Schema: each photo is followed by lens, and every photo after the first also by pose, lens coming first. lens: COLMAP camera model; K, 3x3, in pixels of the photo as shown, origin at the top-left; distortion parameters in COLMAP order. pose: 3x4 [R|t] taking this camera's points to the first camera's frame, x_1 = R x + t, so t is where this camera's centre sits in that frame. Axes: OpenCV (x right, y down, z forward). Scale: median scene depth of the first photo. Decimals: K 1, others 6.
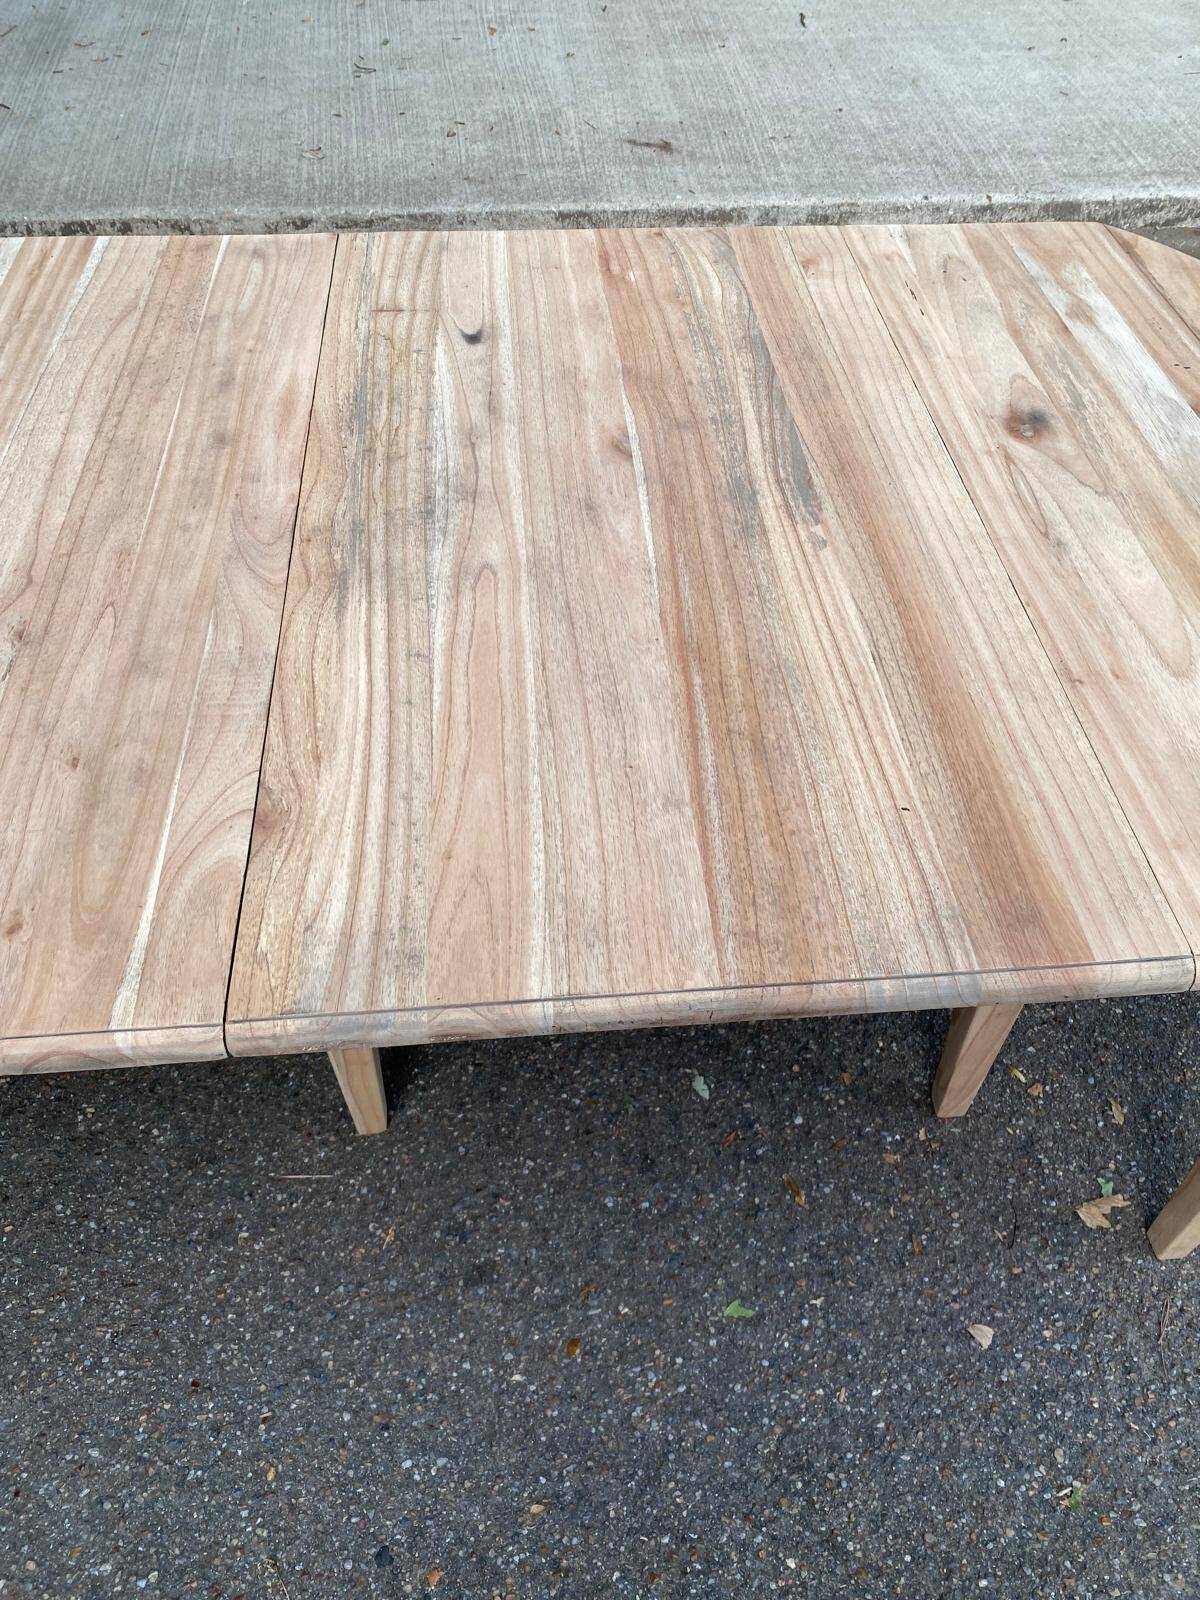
lens RADIAL K [[1224.3, 0, 612.5], [0, 1224.3, 790.2], [0, 0, 1]] dist [0.007602, -0.004914]
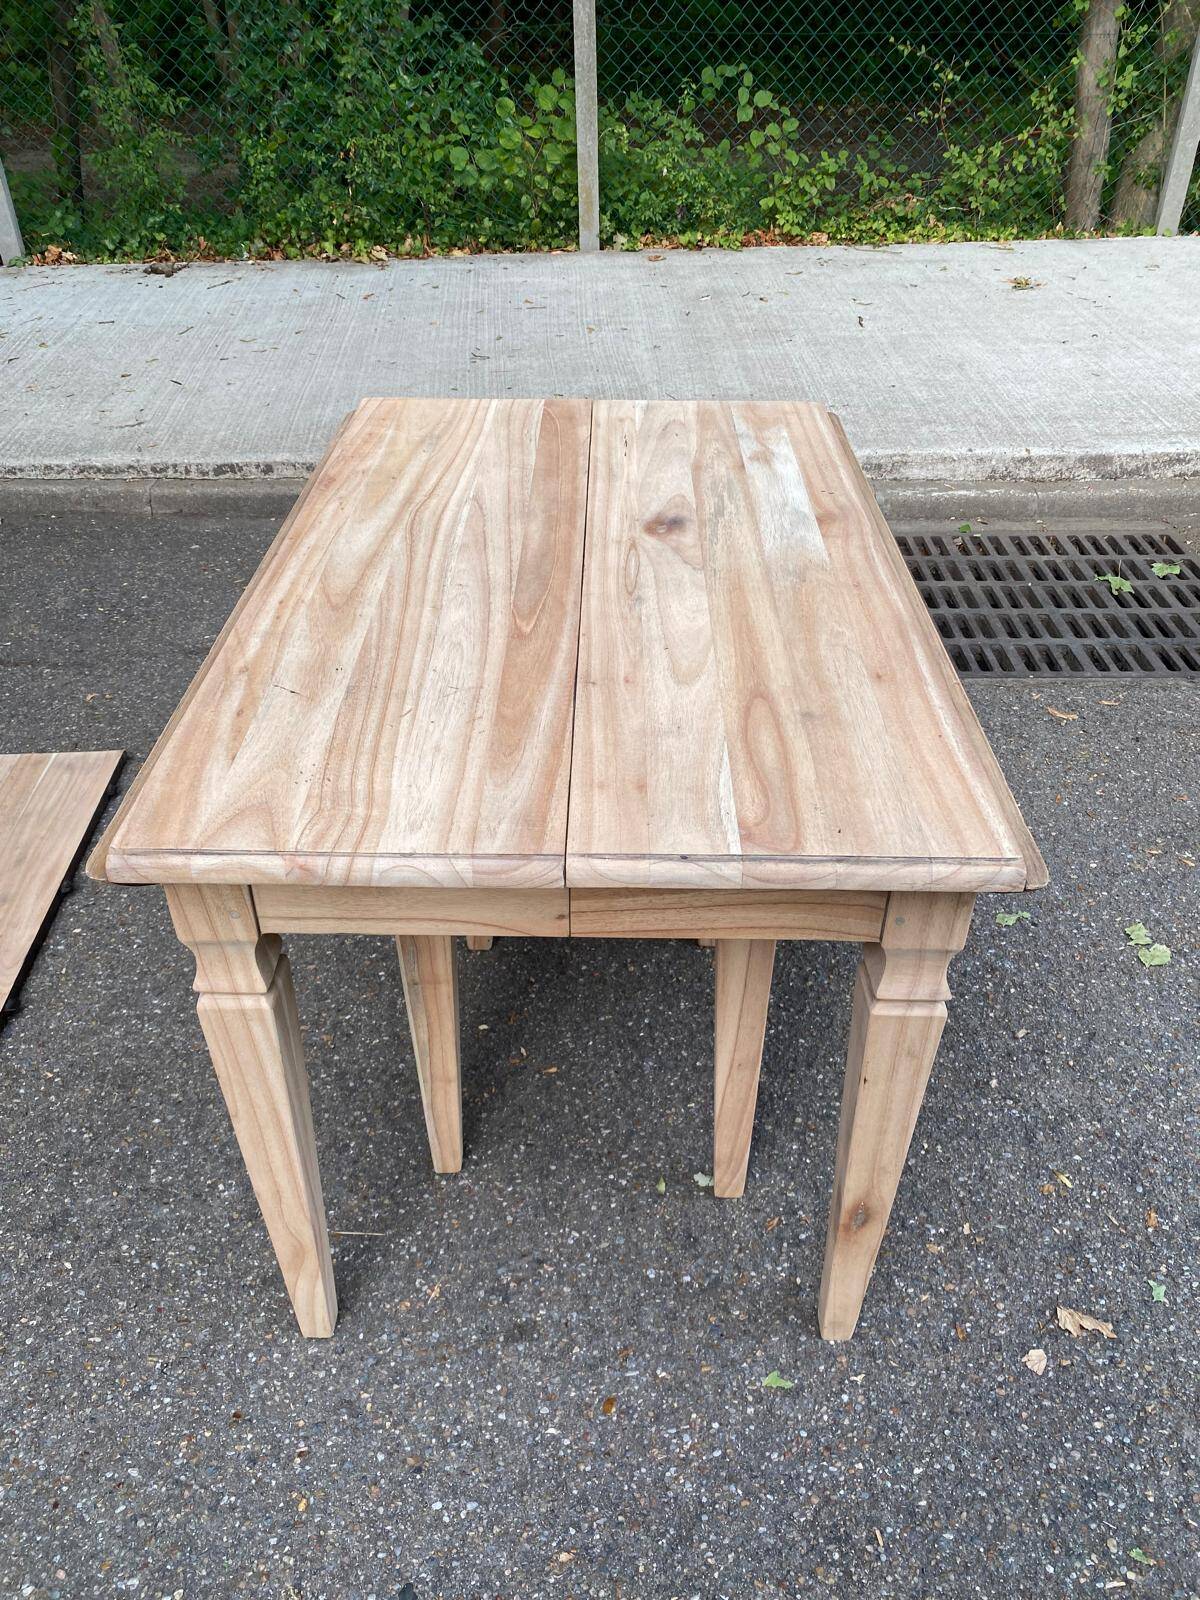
lens RADIAL K [[1224.3, 0, 599.7], [0, 1224.3, 785.5], [0, 0, 1]] dist [0.007602, -0.004914]
pose [[0.996950, 0.024527, -0.074091, 0.022008], [-0.040876, 0.972809, -0.227973, 0.193022], [0.066485, 0.230306, 0.970844, -0.086022]]
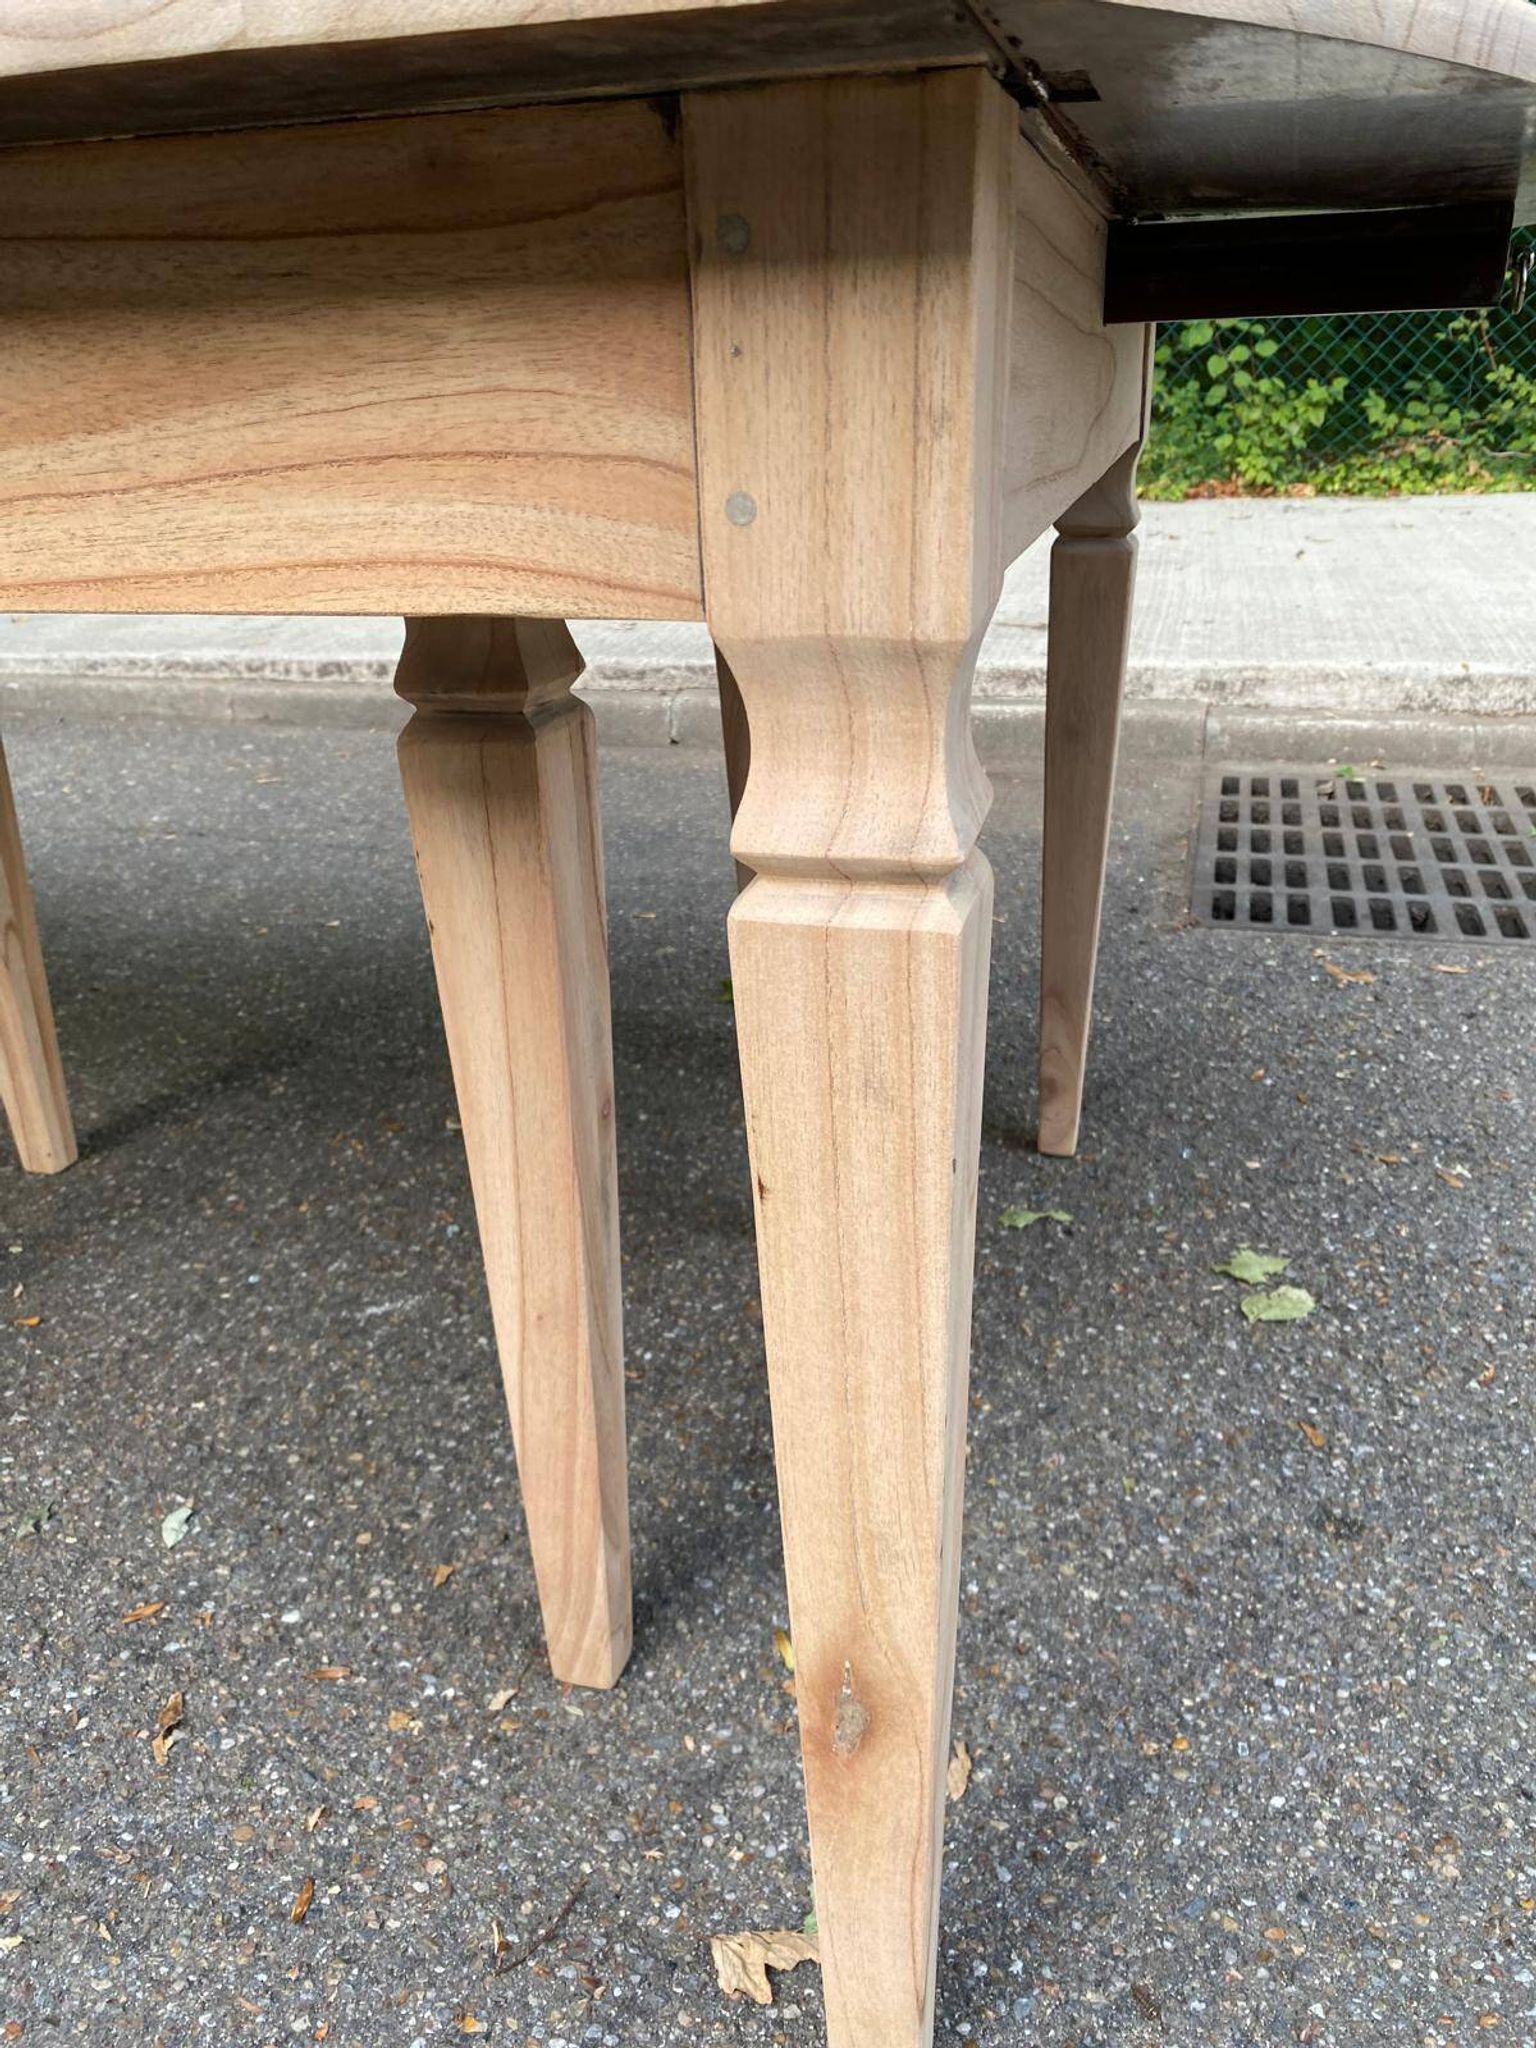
lens RADIAL K [[1567.1, 0, 776.9], [0, 1567.1, 1015.0], [0, 0, 1]] dist [0.007602, -0.004914]
pose [[0.939455, 0.087098, -0.331417, 0.590367], [-0.217526, 0.898883, -0.380383, 0.288122], [0.264775, 0.429444, 0.863407, 0.484766]]
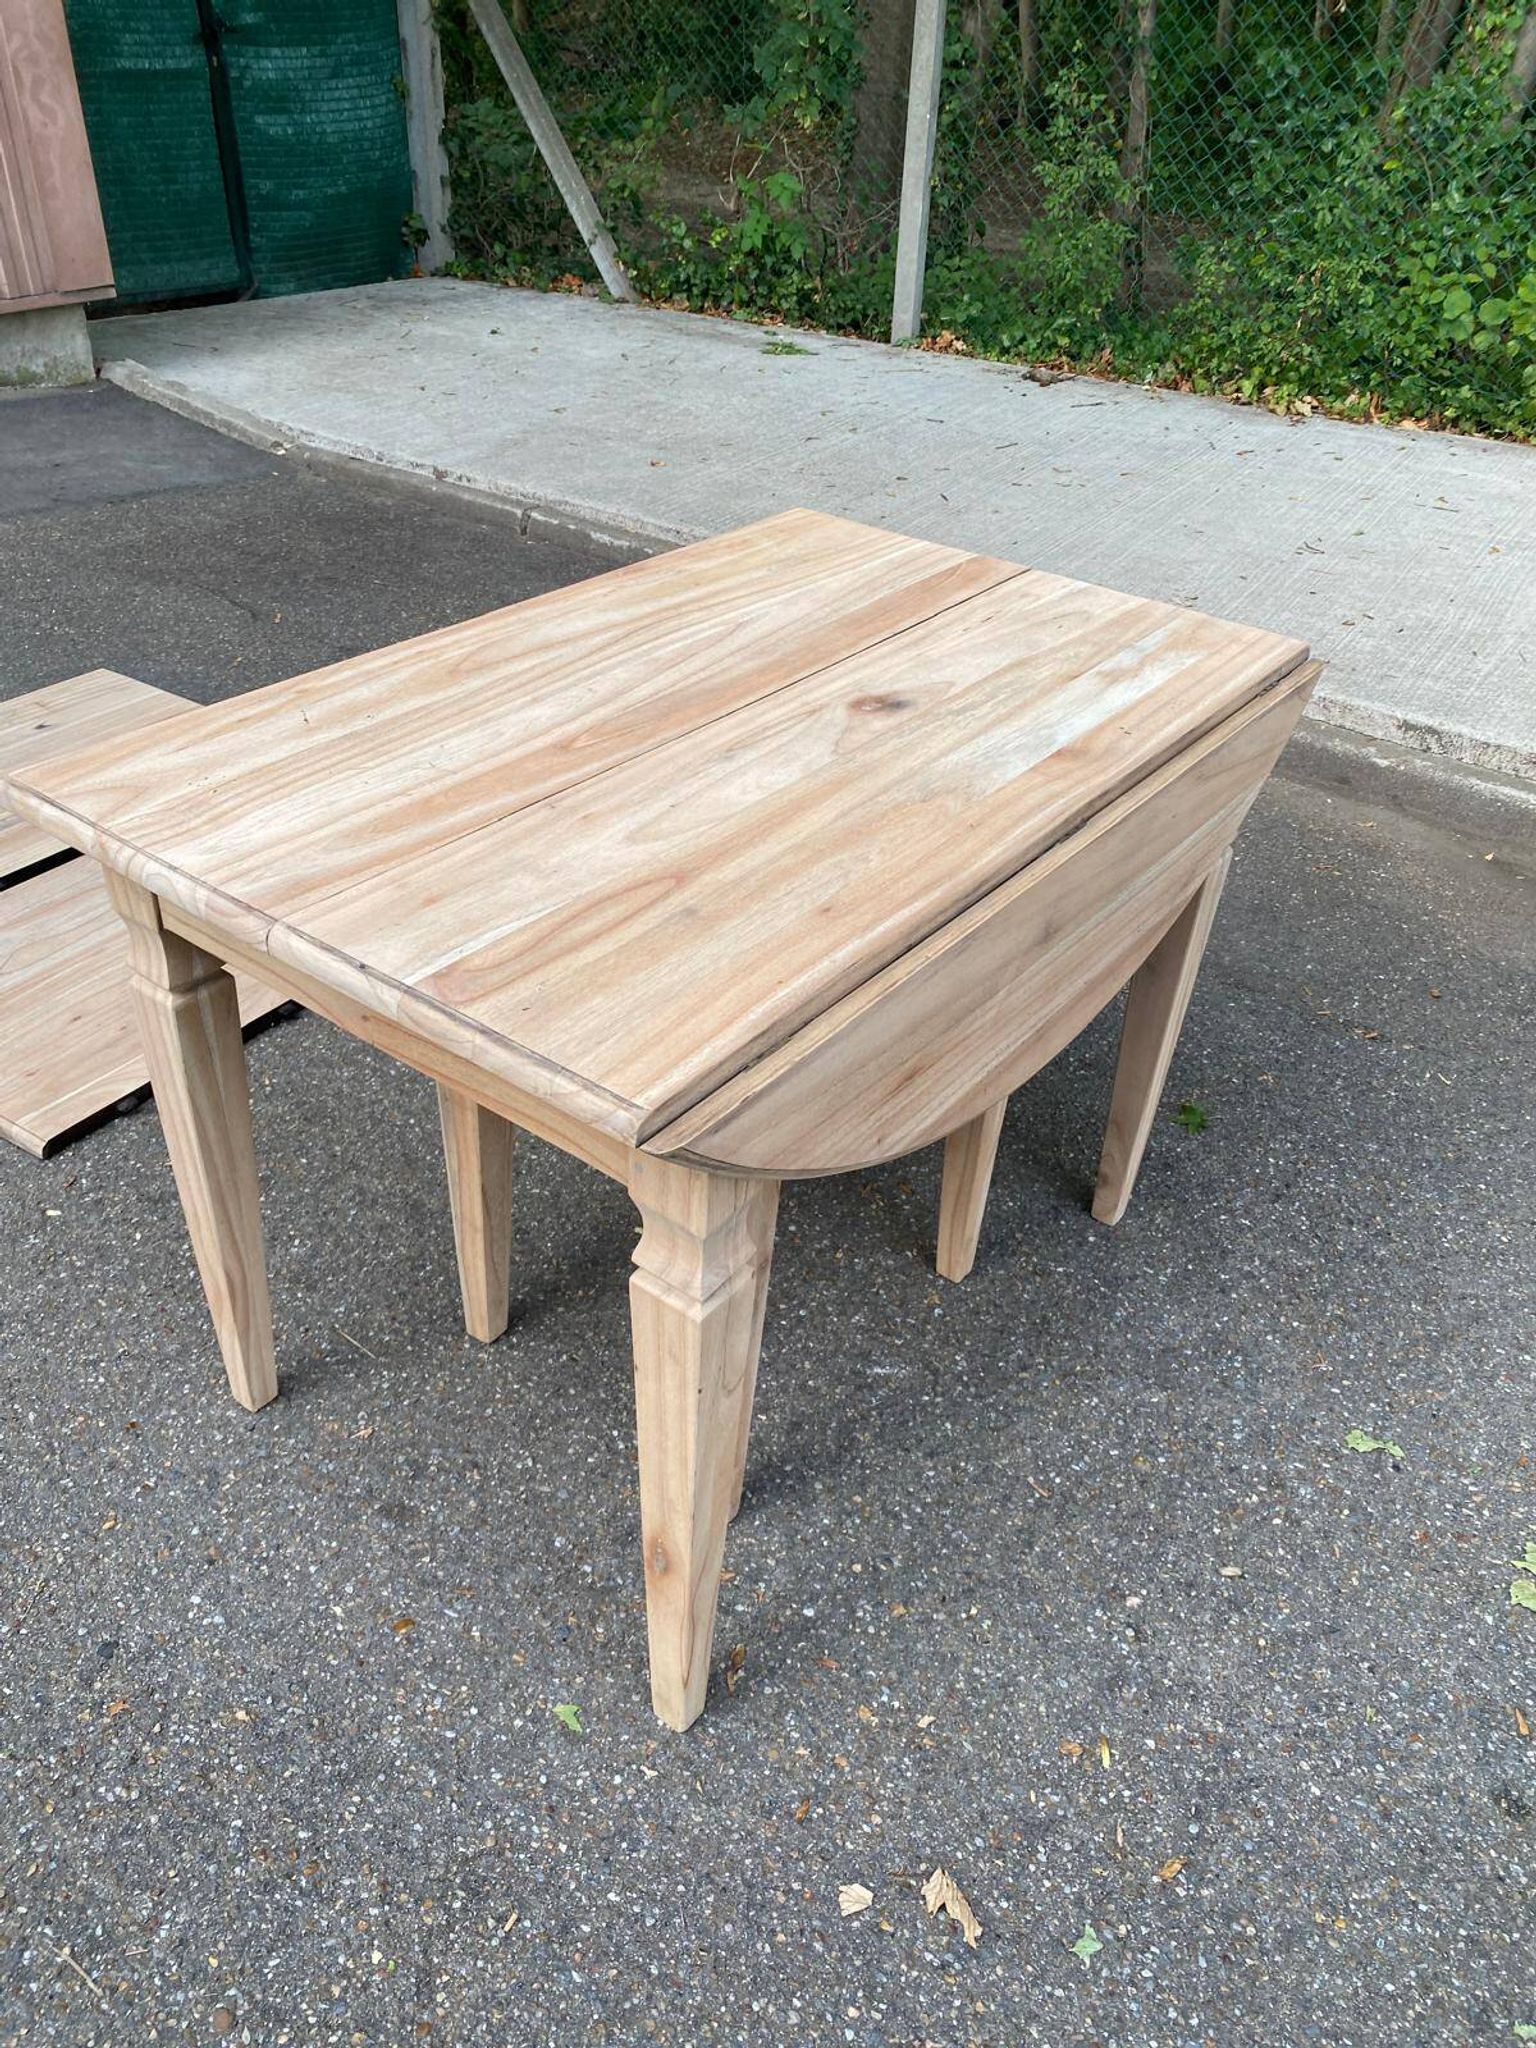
lens RADIAL K [[1567.1, 0, 759.4], [0, 1567.1, 983.5], [0, 0, 1]] dist [0.007602, -0.004914]
pose [[0.760056, 0.364597, -0.537945, 0.597661], [-0.502481, 0.854652, -0.130701, 0.085708], [0.412103, 0.369647, 0.832786, 0.011188]]
